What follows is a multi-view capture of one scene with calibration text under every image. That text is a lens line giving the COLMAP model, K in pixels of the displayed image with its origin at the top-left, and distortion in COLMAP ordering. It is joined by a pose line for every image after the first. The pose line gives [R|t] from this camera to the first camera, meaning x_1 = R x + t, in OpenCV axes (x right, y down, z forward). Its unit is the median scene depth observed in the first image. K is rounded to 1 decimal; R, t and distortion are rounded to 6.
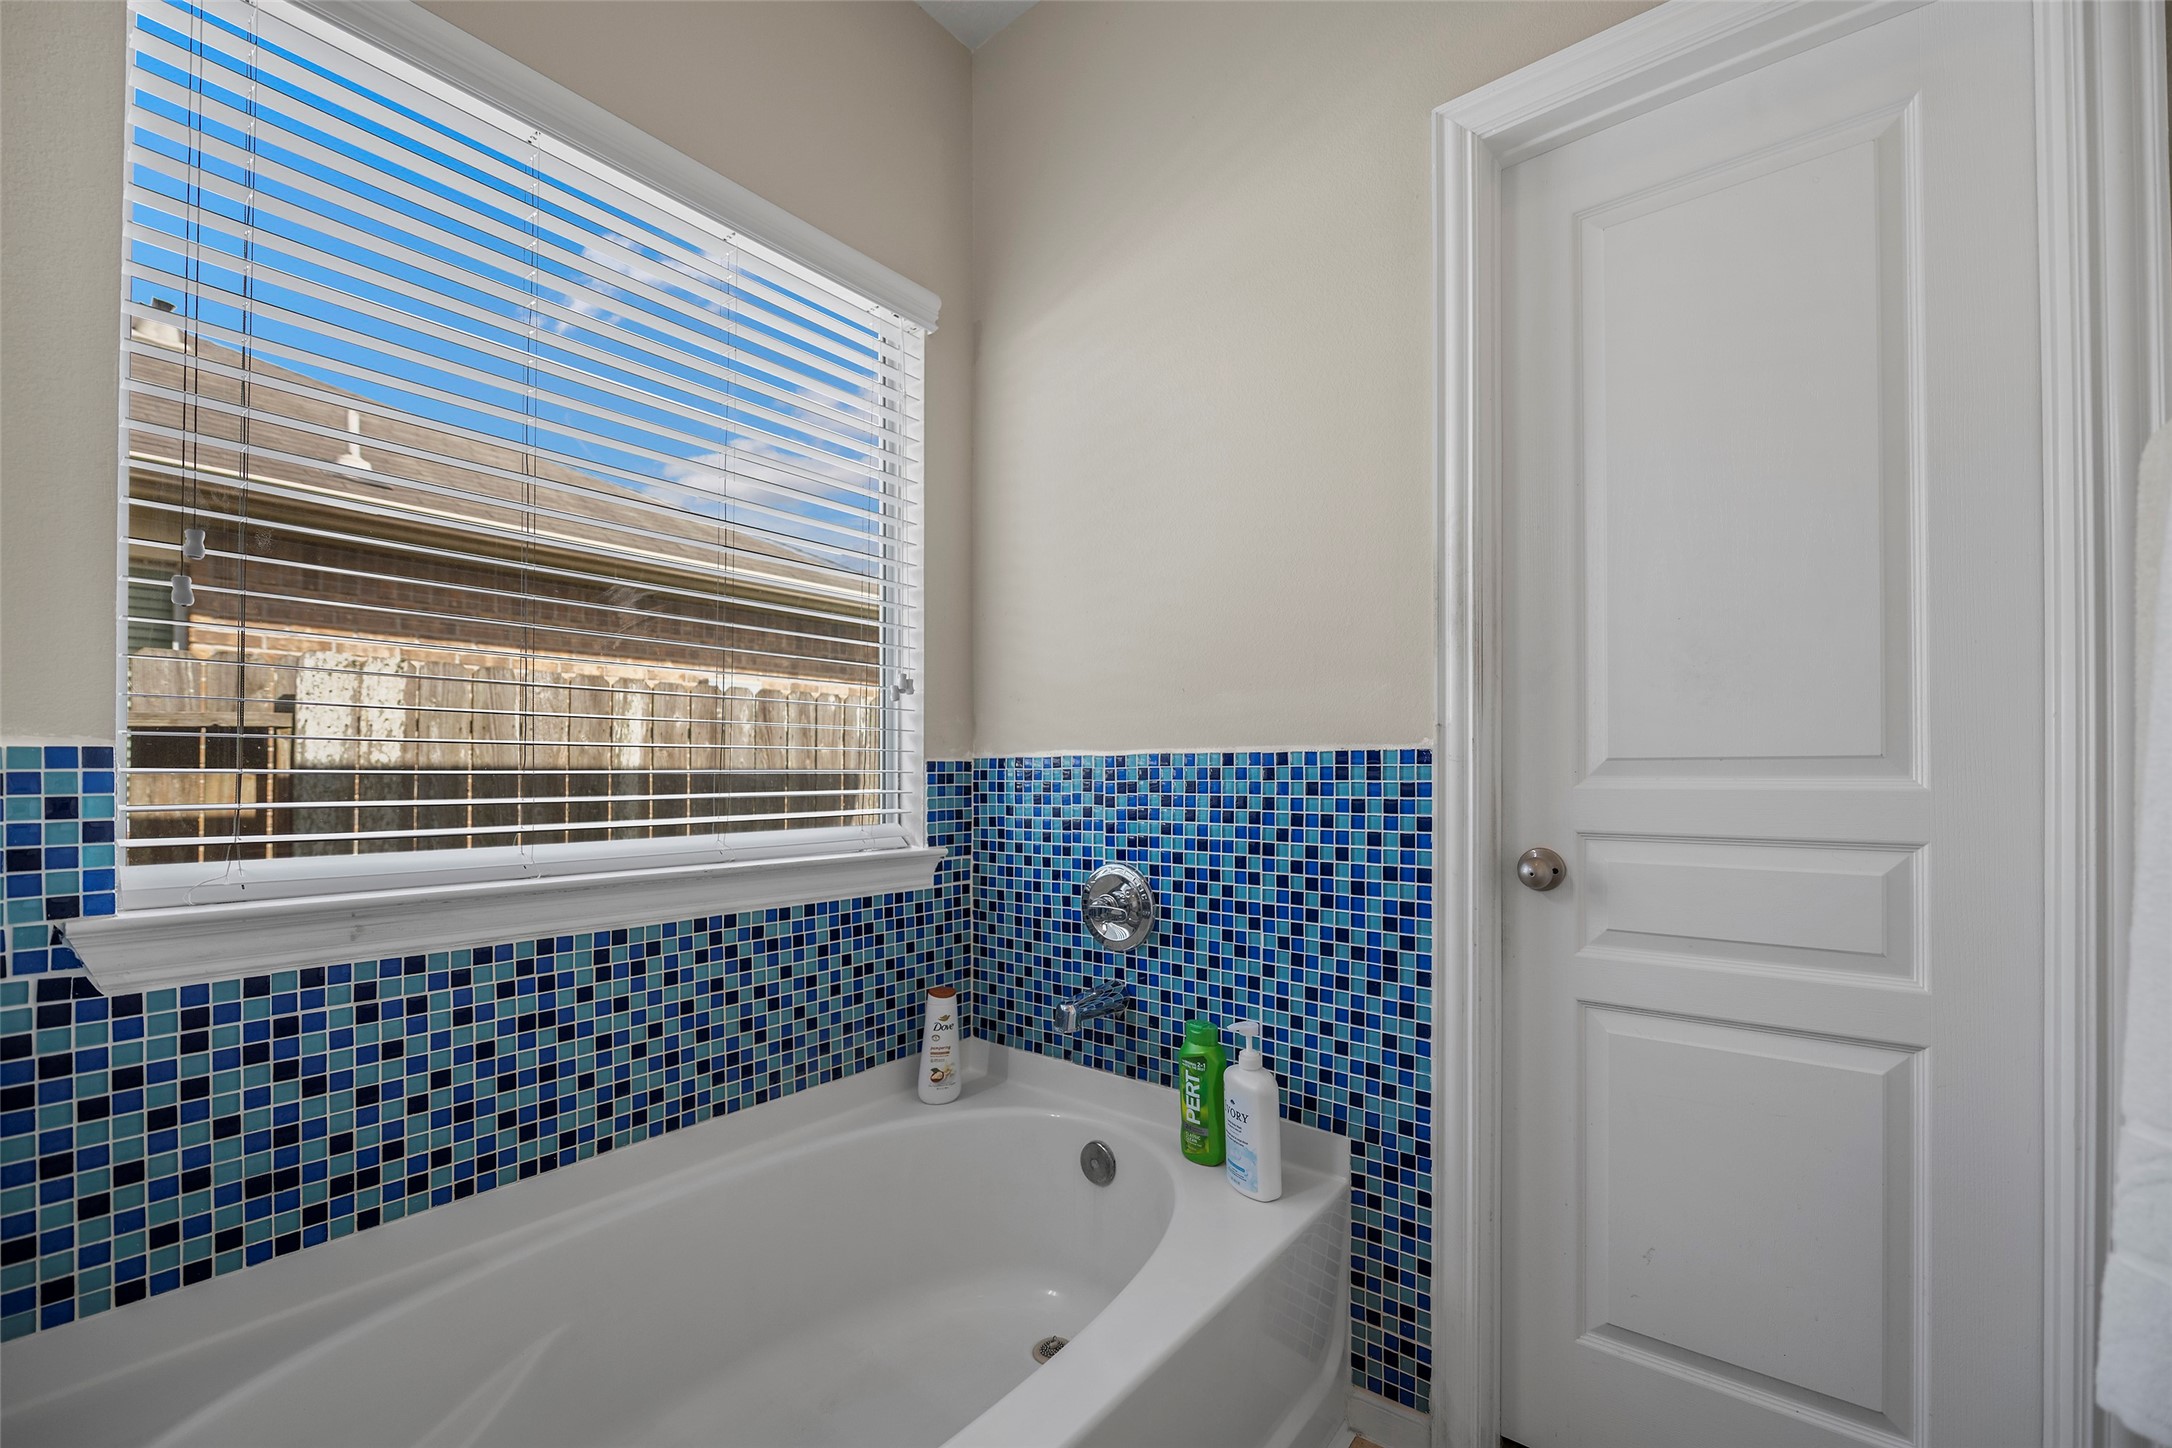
lens RADIAL K [[899.5, 0, 1080.5], [0, 899.5, 744.2], [0, 0, 1]] dist [0.002576, -0.001098]
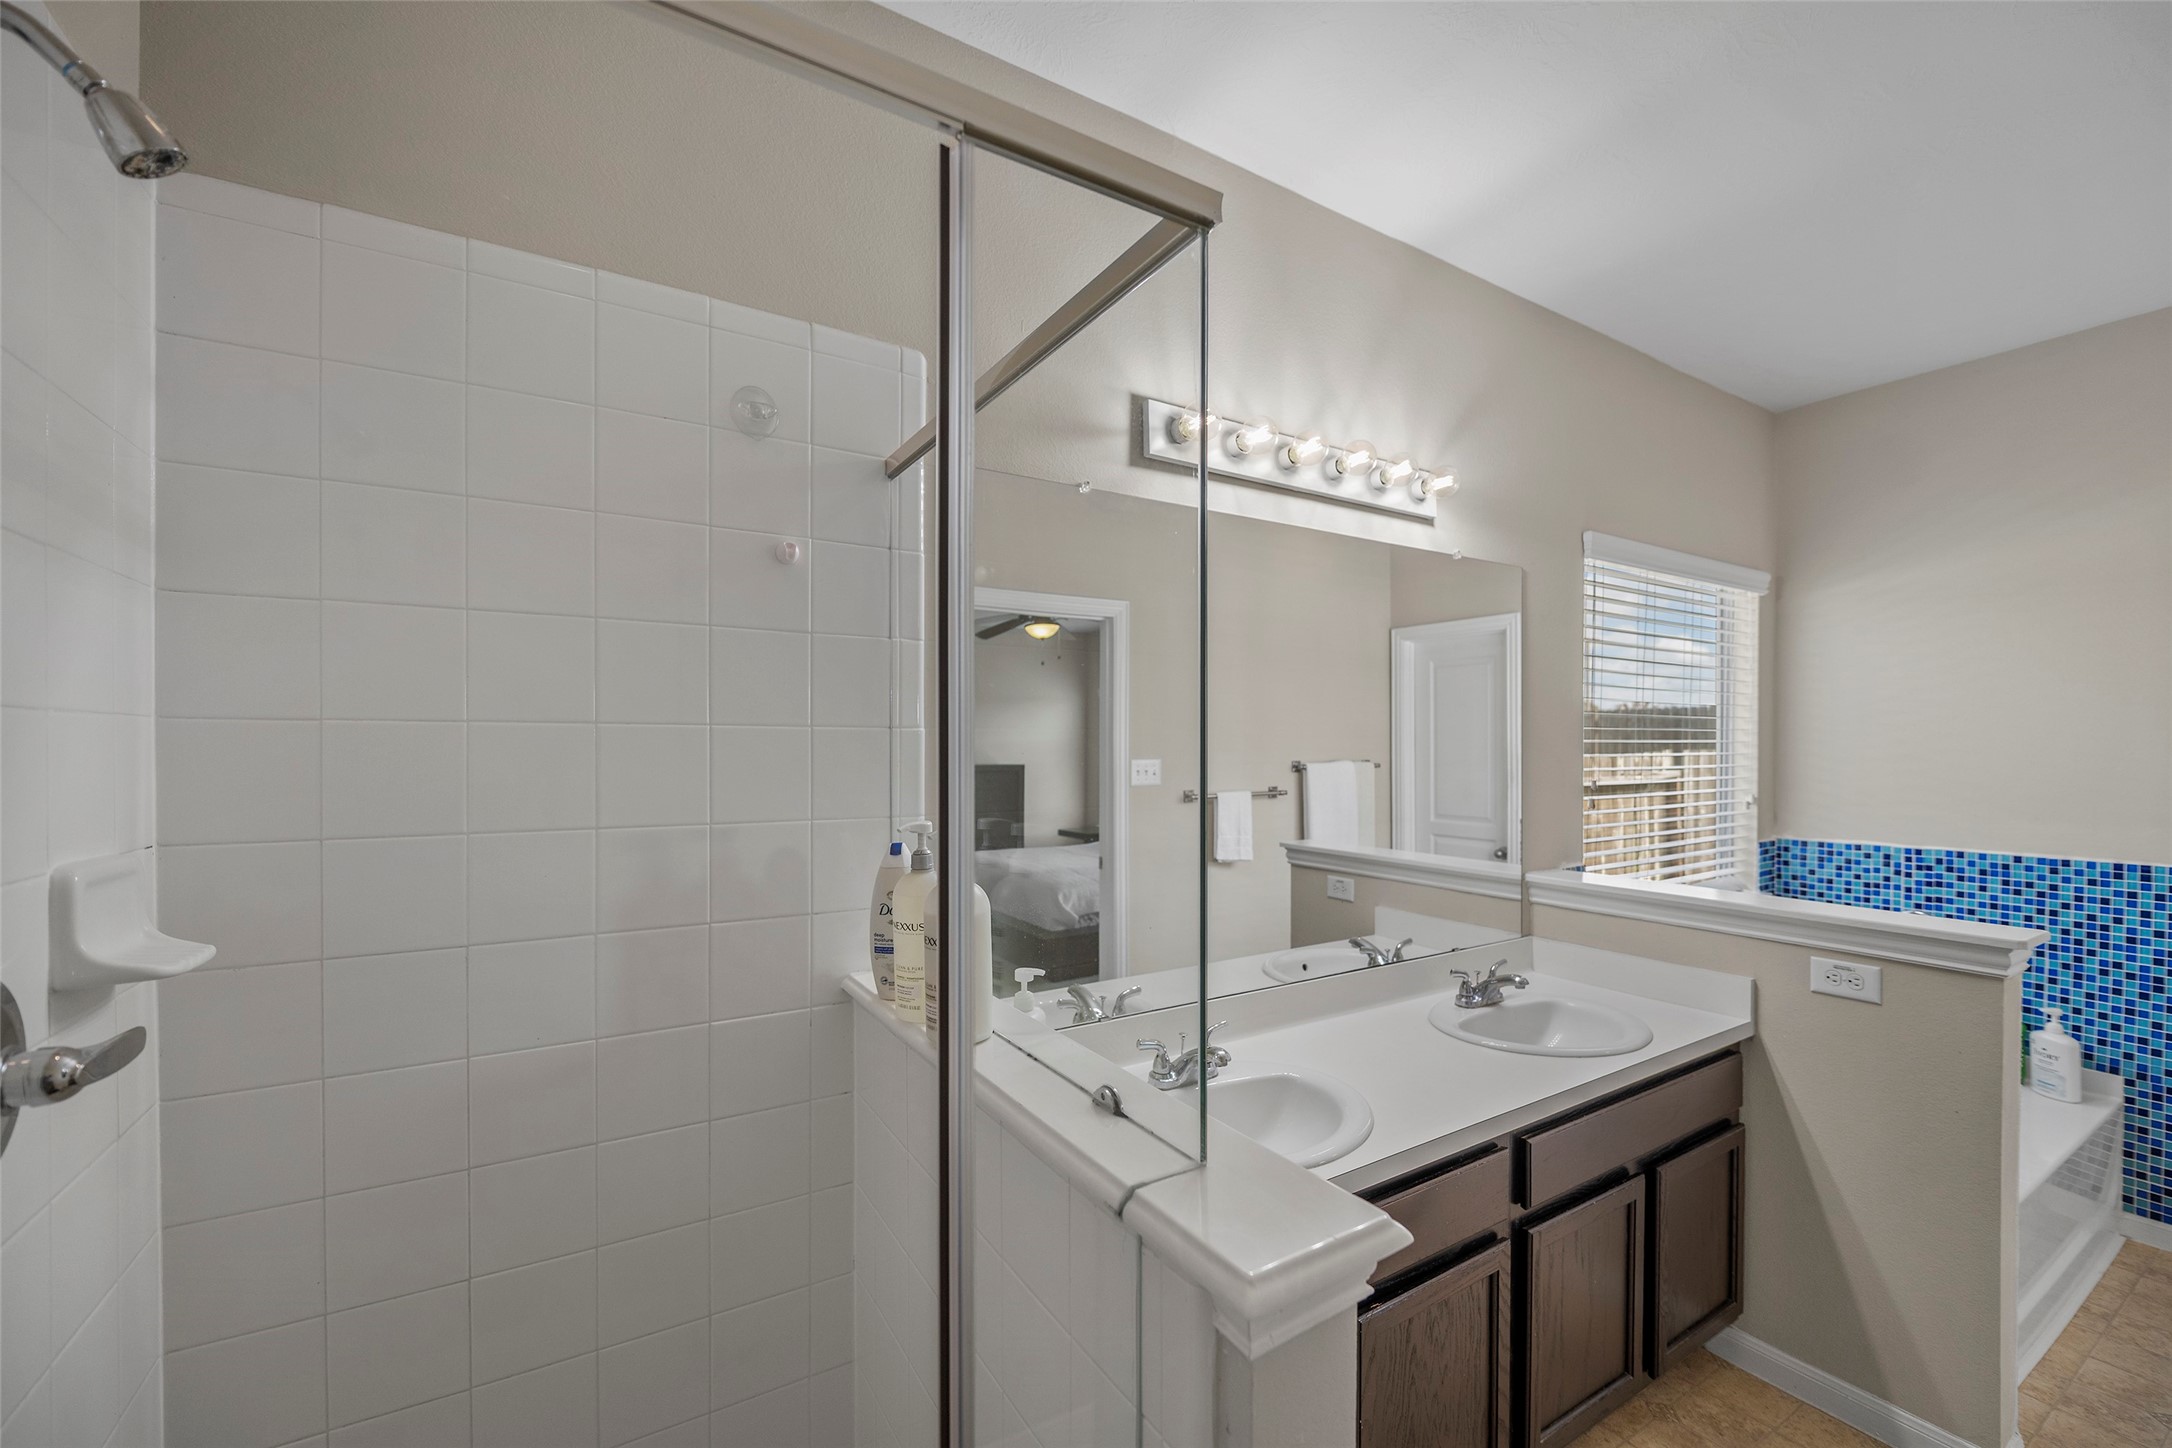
lens RADIAL K [[899.5, 0, 1093.2], [0, 899.5, 735.4], [0, 0, 1]] dist [0.002576, -0.001098]
pose [[0.940500, -0.003668, -0.339774, -0.934299], [0.011122, 0.999738, 0.019994, -0.280279], [0.339612, -0.022583, 0.940295, -1.262374]]
